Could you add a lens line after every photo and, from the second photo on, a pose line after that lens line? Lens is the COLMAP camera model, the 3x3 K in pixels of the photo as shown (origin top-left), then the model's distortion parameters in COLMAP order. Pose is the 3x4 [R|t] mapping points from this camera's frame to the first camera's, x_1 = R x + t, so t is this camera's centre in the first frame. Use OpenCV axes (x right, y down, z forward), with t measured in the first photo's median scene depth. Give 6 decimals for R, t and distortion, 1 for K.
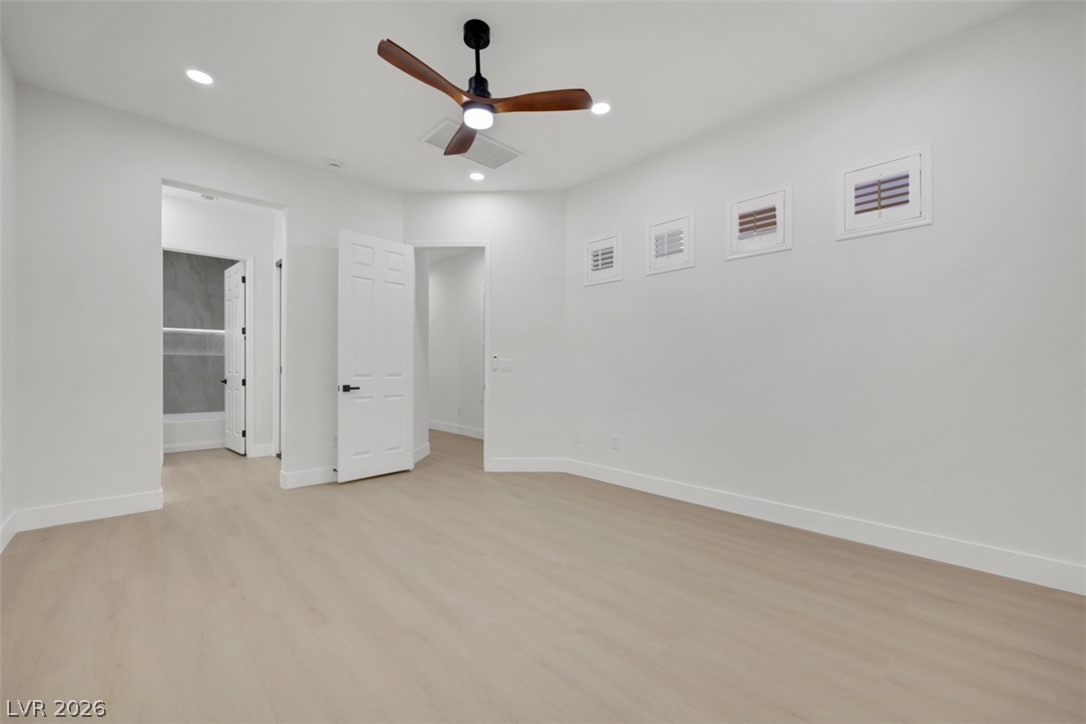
lens RADIAL K [[440.6, 0, 518.4], [0, 440.6, 356.9], [0, 0, 1]] dist [0.000457, 0.000040]
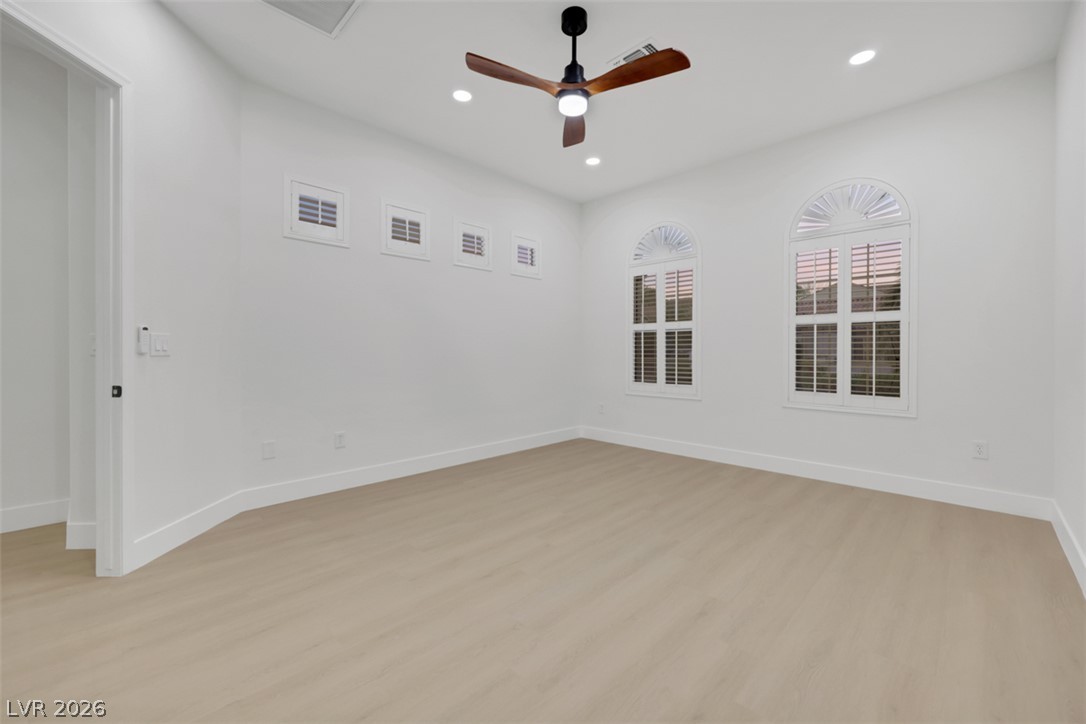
lens RADIAL K [[440.6, 0, 518.4], [0, 440.6, 356.9], [0, 0, 1]] dist [0.000457, 0.000040]
pose [[-0.020002, -0.005427, 0.999785, -0.664637], [-0.025240, 0.999669, 0.004921, 0.023584], [-0.999481, -0.025136, -0.020132, 0.722930]]
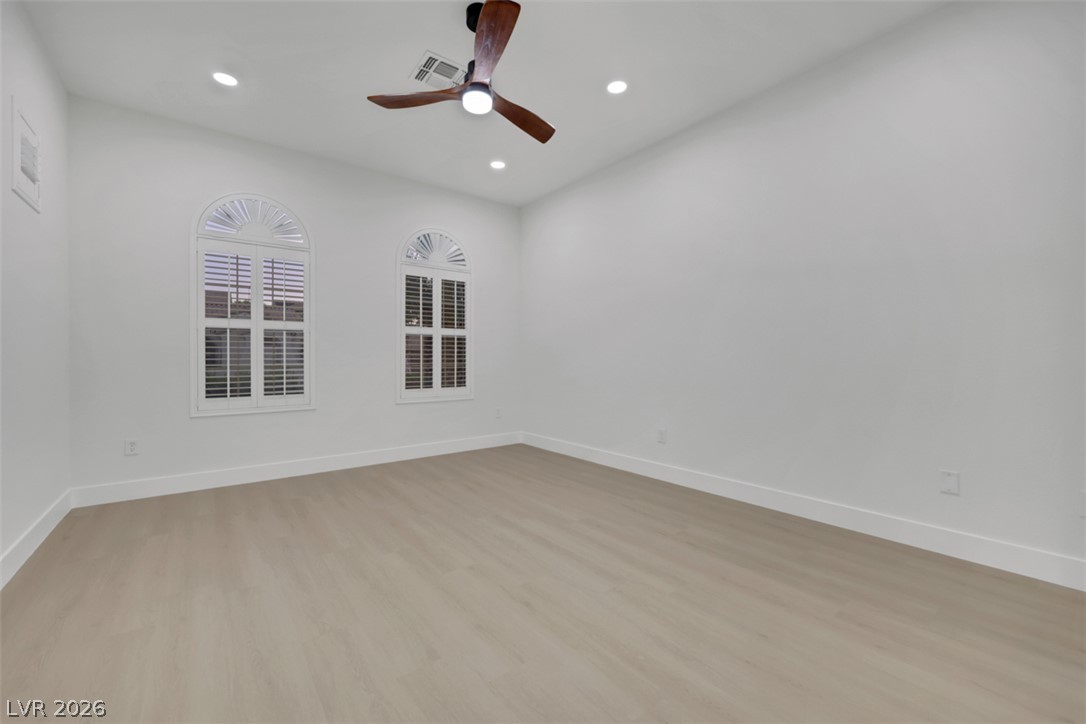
lens RADIAL K [[440.6, 0, 518.4], [0, 440.6, 356.9], [0, 0, 1]] dist [0.000457, 0.000040]
pose [[-0.992739, 0.006551, 0.120110, -0.019978], [0.003754, 0.999717, -0.023498, 0.032990], [-0.120229, -0.022876, -0.992483, 1.318653]]
